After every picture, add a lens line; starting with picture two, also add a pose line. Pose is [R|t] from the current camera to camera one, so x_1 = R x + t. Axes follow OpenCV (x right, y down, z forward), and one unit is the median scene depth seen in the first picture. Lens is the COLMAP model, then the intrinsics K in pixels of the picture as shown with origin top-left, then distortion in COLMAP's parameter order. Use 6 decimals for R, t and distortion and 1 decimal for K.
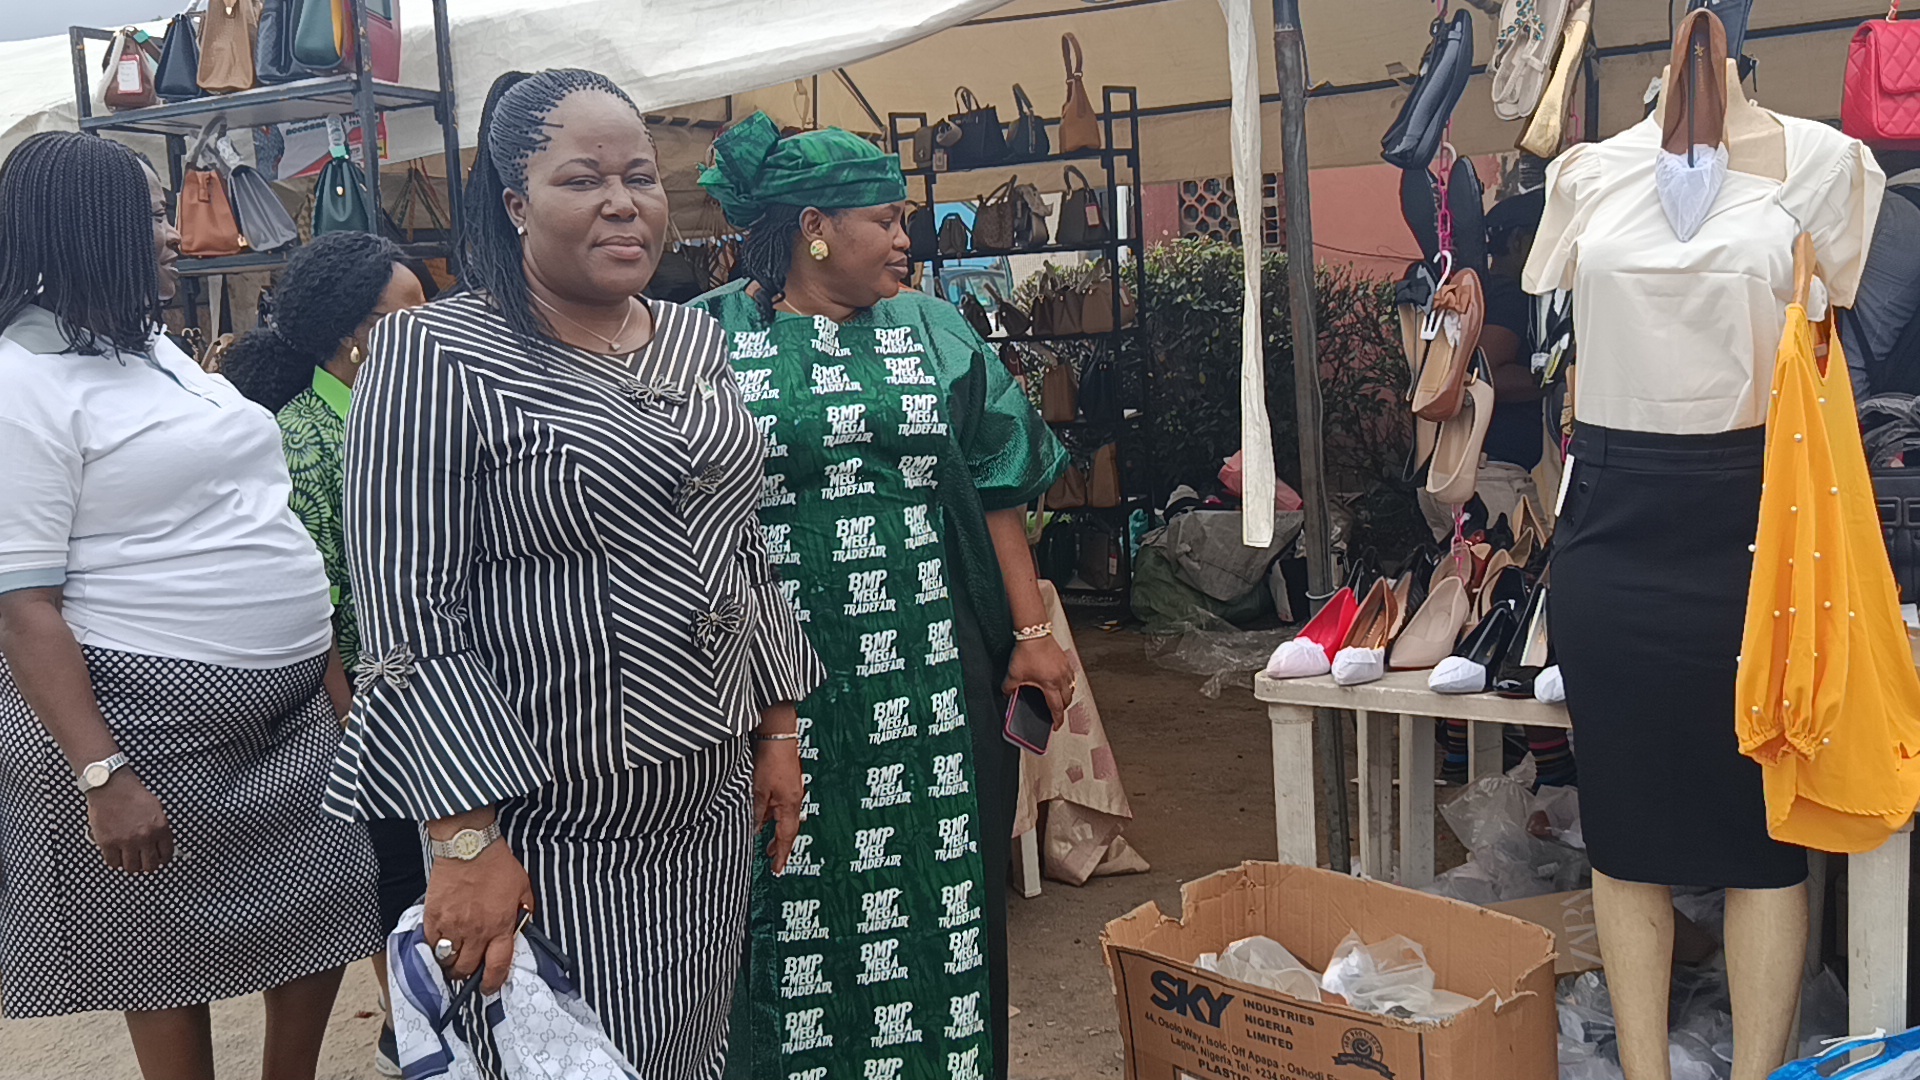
lens RADIAL K [[1664.8, 0, 963.2], [0, 1664.8, 526.0], [0, 0, 1]] dist [0.103037, -0.210555]
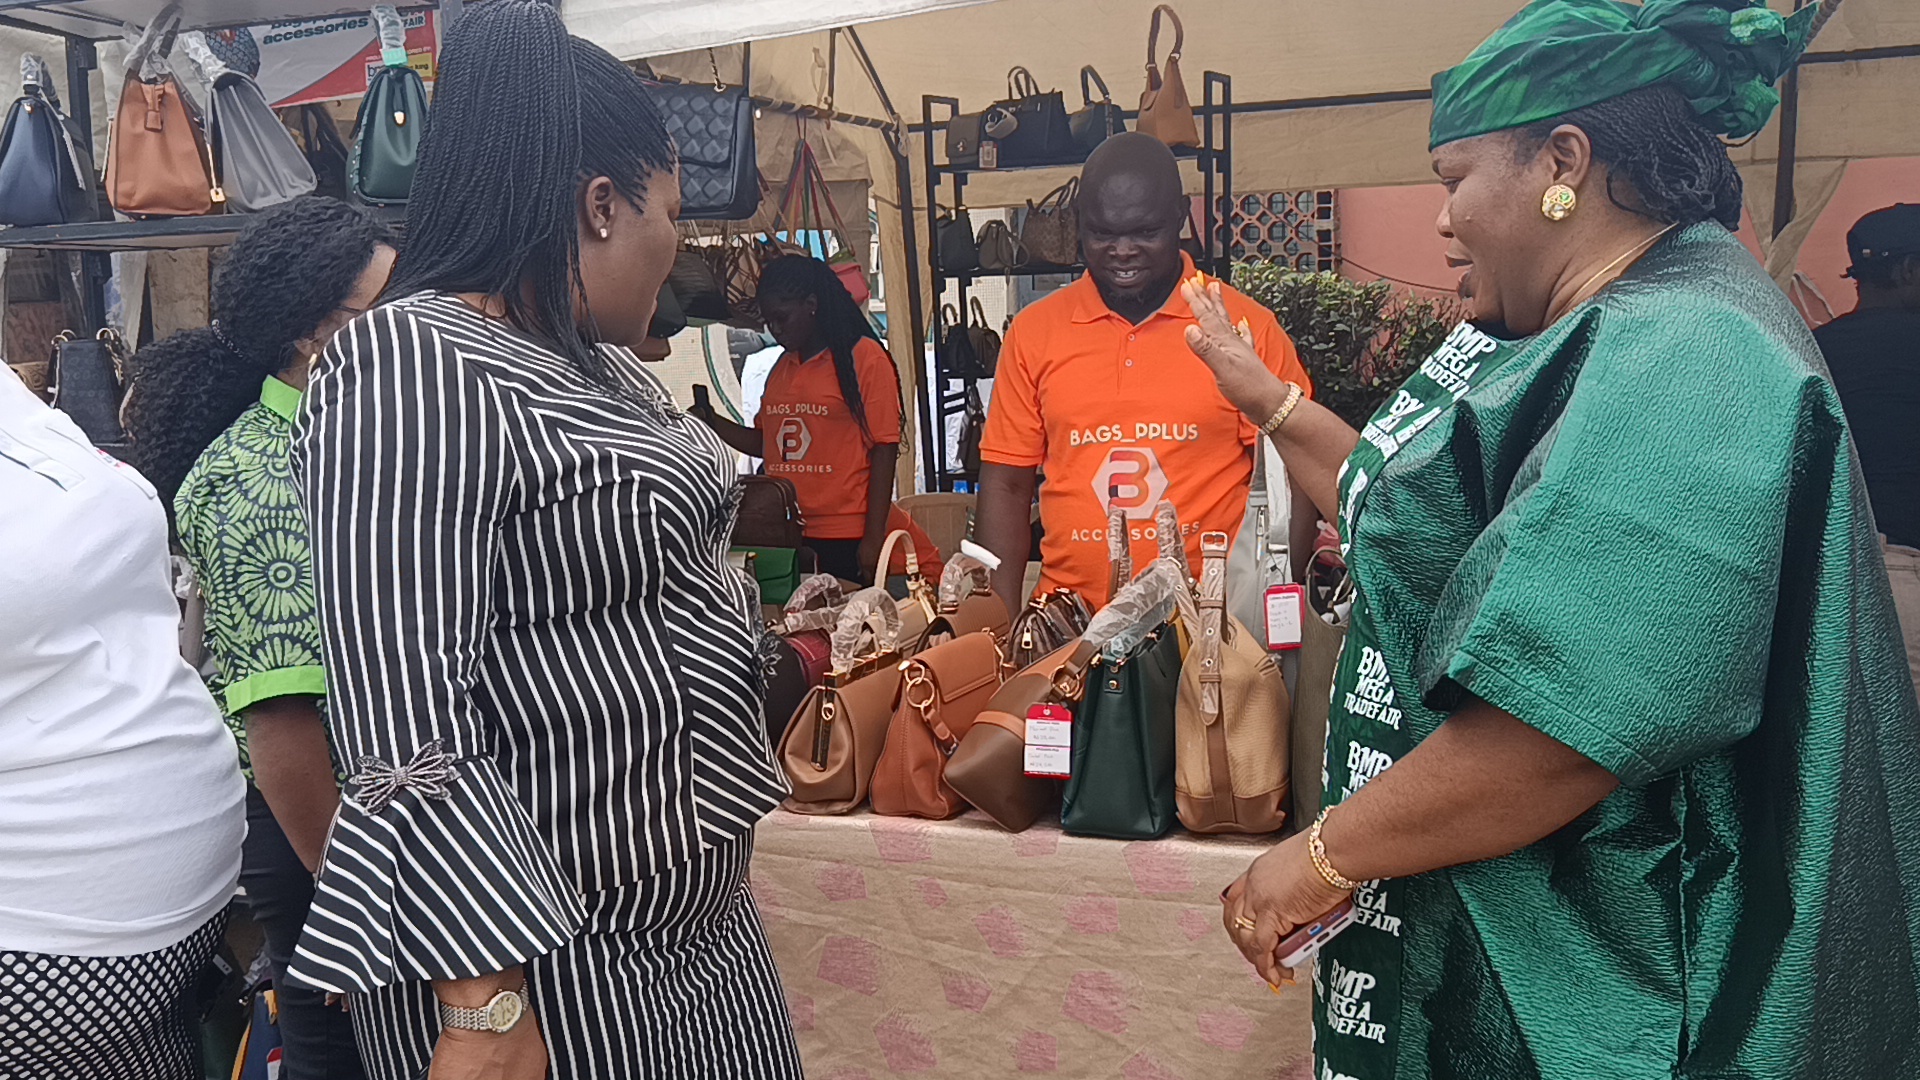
lens RADIAL K [[1664.8, 0, 963.2], [0, 1664.8, 526.0], [0, 0, 1]] dist [0.103037, -0.210555]
pose [[0.990876, 0.016459, 0.133769, -0.238018], [-0.013887, 0.999701, -0.020140, -0.034308], [-0.134061, 0.018099, 0.990808, 0.337917]]
